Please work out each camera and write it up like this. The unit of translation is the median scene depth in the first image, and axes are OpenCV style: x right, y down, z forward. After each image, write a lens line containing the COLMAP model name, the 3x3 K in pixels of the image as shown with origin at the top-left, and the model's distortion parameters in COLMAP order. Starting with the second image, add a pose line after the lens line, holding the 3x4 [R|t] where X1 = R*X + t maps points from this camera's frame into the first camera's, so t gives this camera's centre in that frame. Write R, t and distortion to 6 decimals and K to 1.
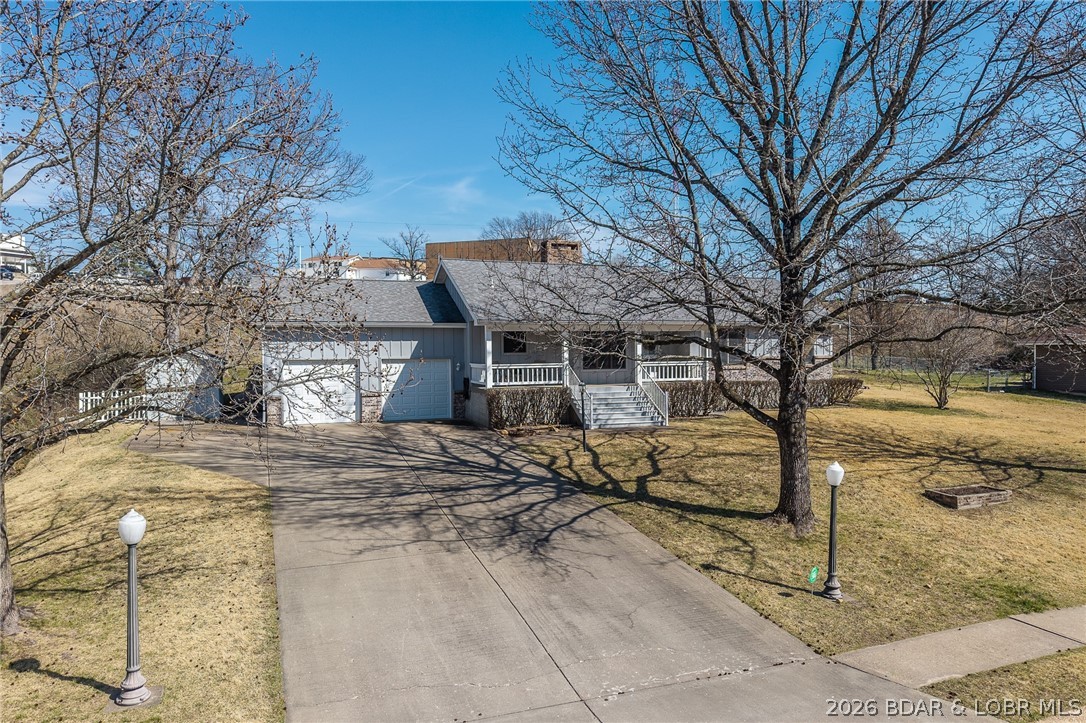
lens RADIAL K [[733.7, 0, 547.0], [0, 733.7, 357.1], [0, 0, 1]] dist [0.027794, -0.028955]
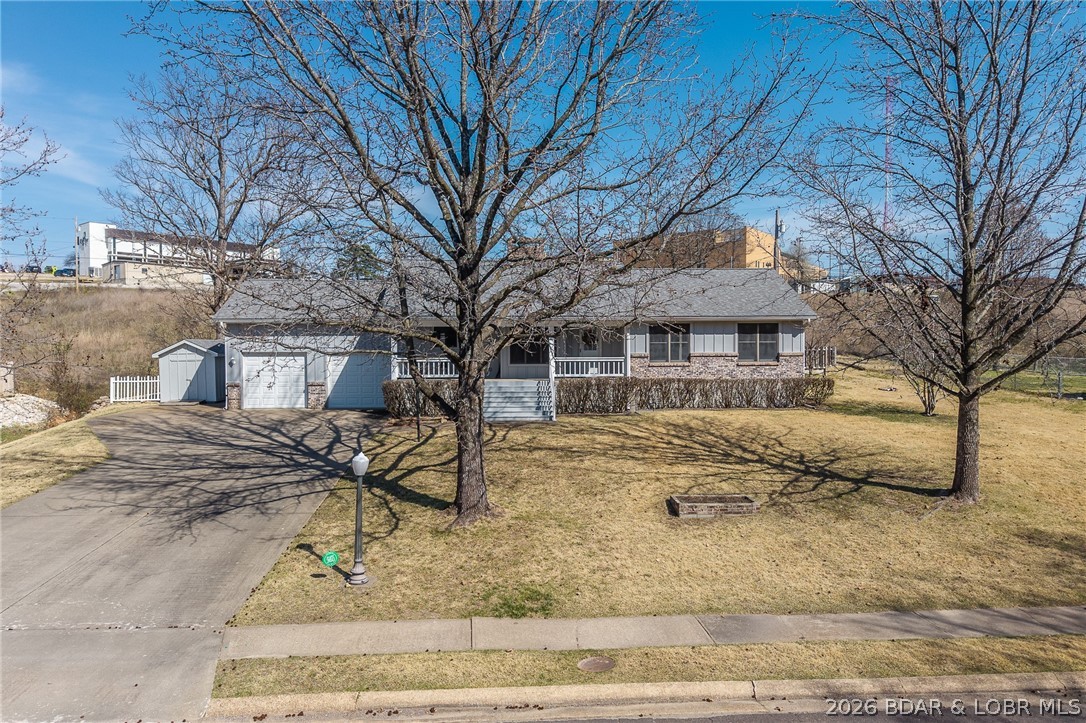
lens RADIAL K [[735.2, 0, 538.0], [0, 735.2, 324.6], [0, 0, 1]] dist [0.054059, -0.049086]
pose [[0.946214, -0.005011, -0.323503, 0.885554], [-0.007463, 0.999276, -0.037307, -0.000002], [0.323456, 0.037714, 0.945491, 0.074765]]
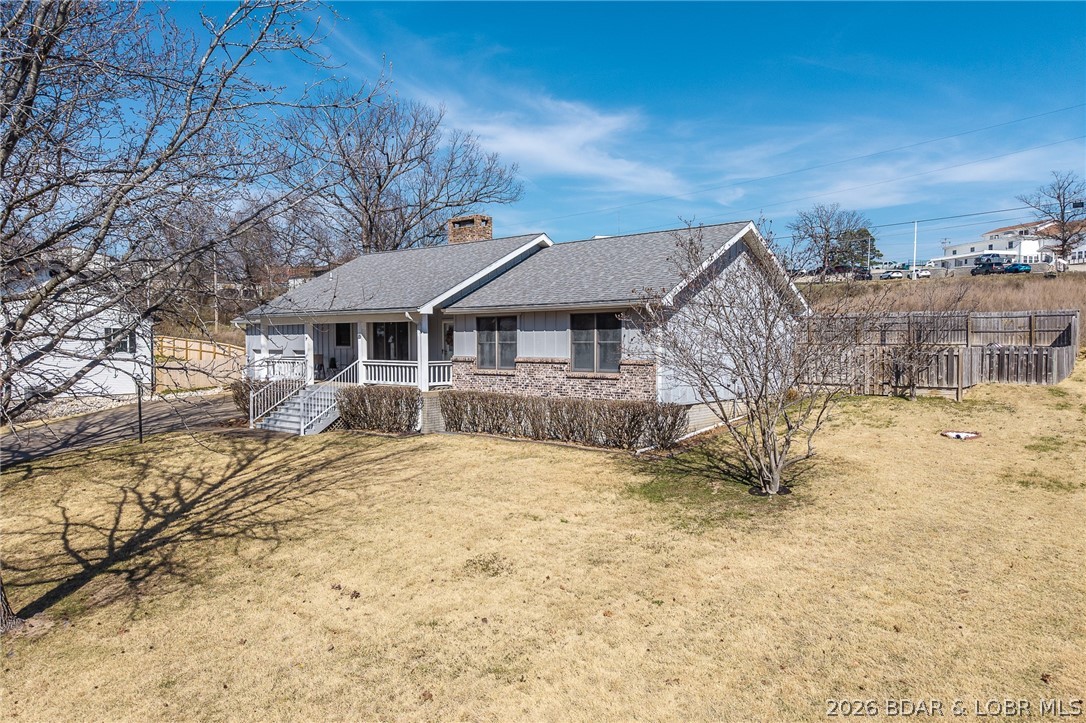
lens RADIAL K [[733.7, 0, 547.0], [0, 733.7, 357.1], [0, 0, 1]] dist [0.027794, -0.028955]
pose [[0.456684, 0.024679, -0.889286, 1.988643], [-0.012014, 0.999695, 0.021573, -0.034889], [0.889548, 0.000832, 0.456842, 1.625090]]
